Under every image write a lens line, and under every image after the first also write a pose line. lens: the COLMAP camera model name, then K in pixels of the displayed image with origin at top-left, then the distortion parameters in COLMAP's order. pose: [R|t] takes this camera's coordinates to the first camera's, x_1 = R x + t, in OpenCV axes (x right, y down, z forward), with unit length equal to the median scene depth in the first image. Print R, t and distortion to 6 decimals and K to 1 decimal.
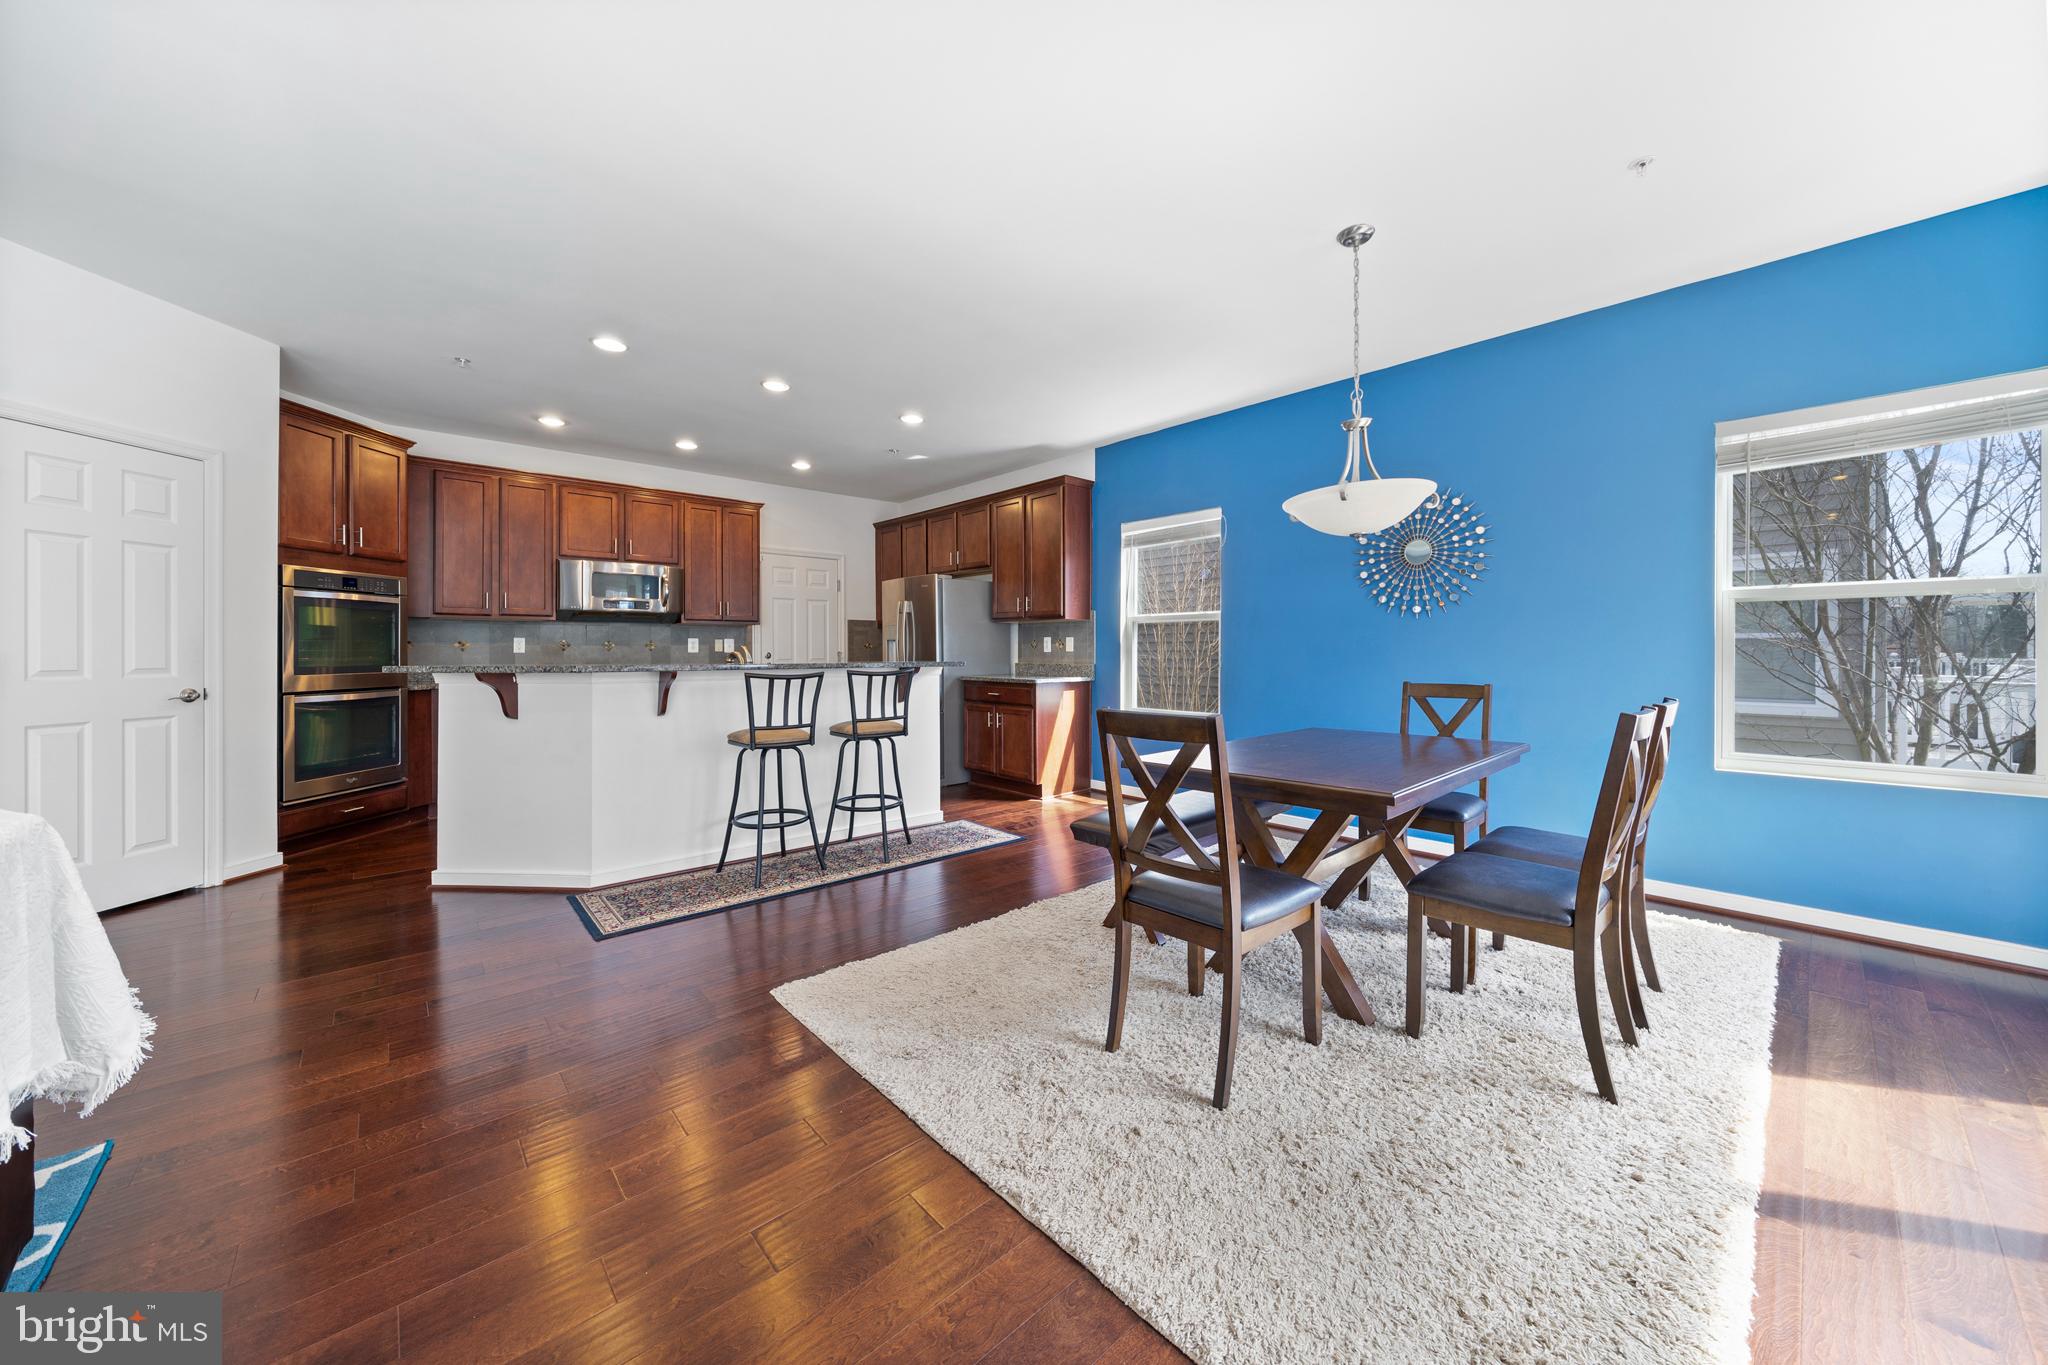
lens RADIAL K [[740.7, 0, 1011.1], [0, 740.7, 650.6], [0, 0, 1]] dist [-0.002880, -0.000187]
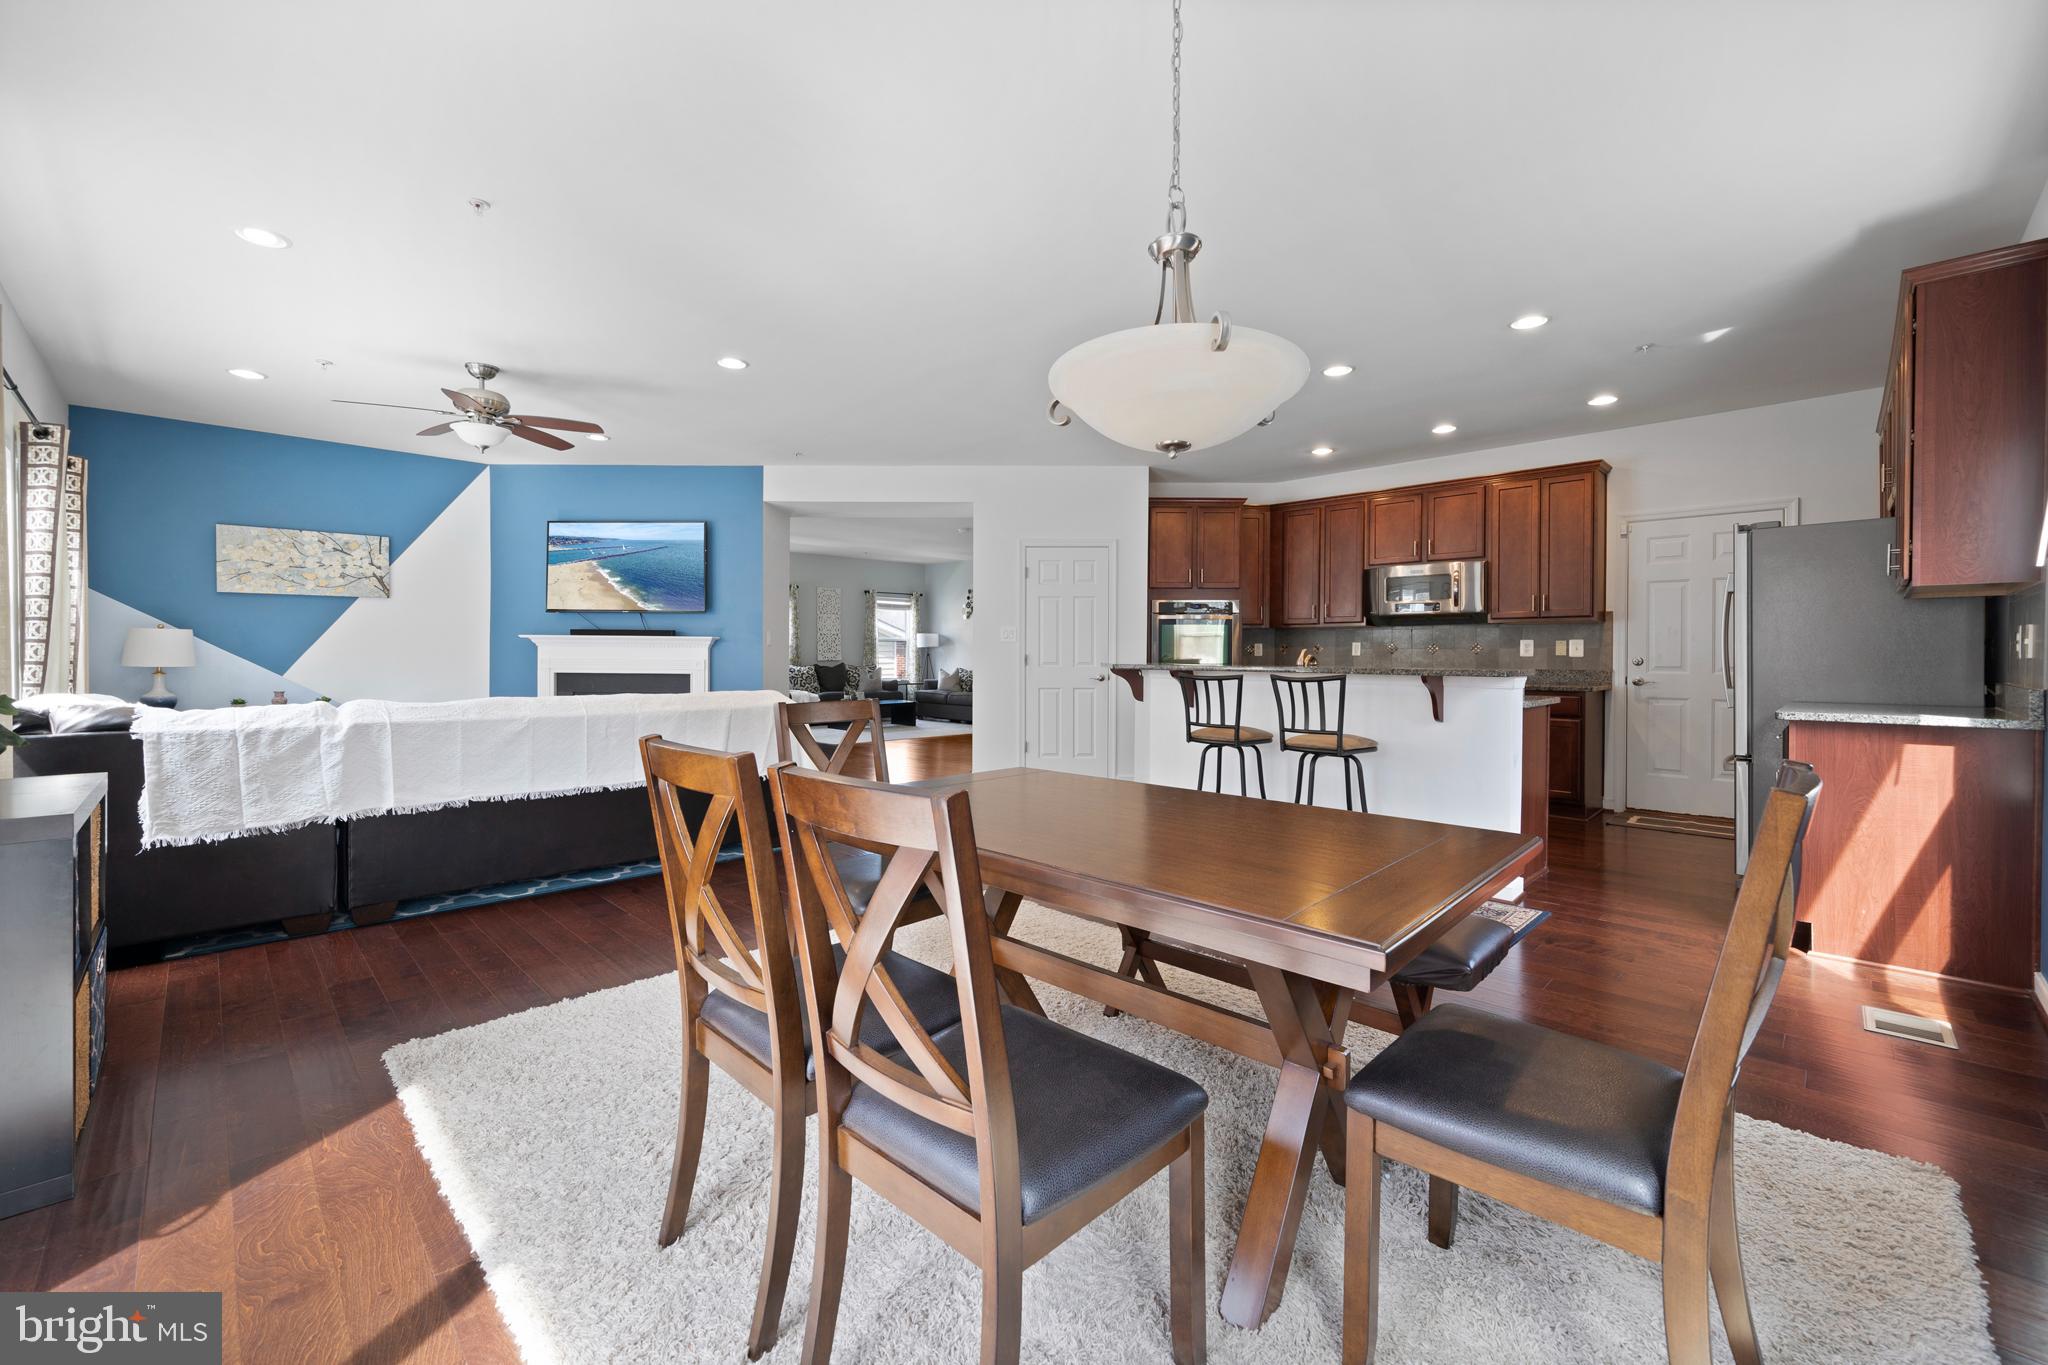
lens RADIAL K [[810.3, 0, 1024.9], [0, 810.3, 661.1], [0, 0, 1]] dist [-0.003223, 0.000225]
pose [[0.063348, 0.010402, -0.997937, 0.536730], [-0.002041, 0.999945, 0.010294, -0.000252], [0.997989, 0.001385, 0.063366, 0.422507]]
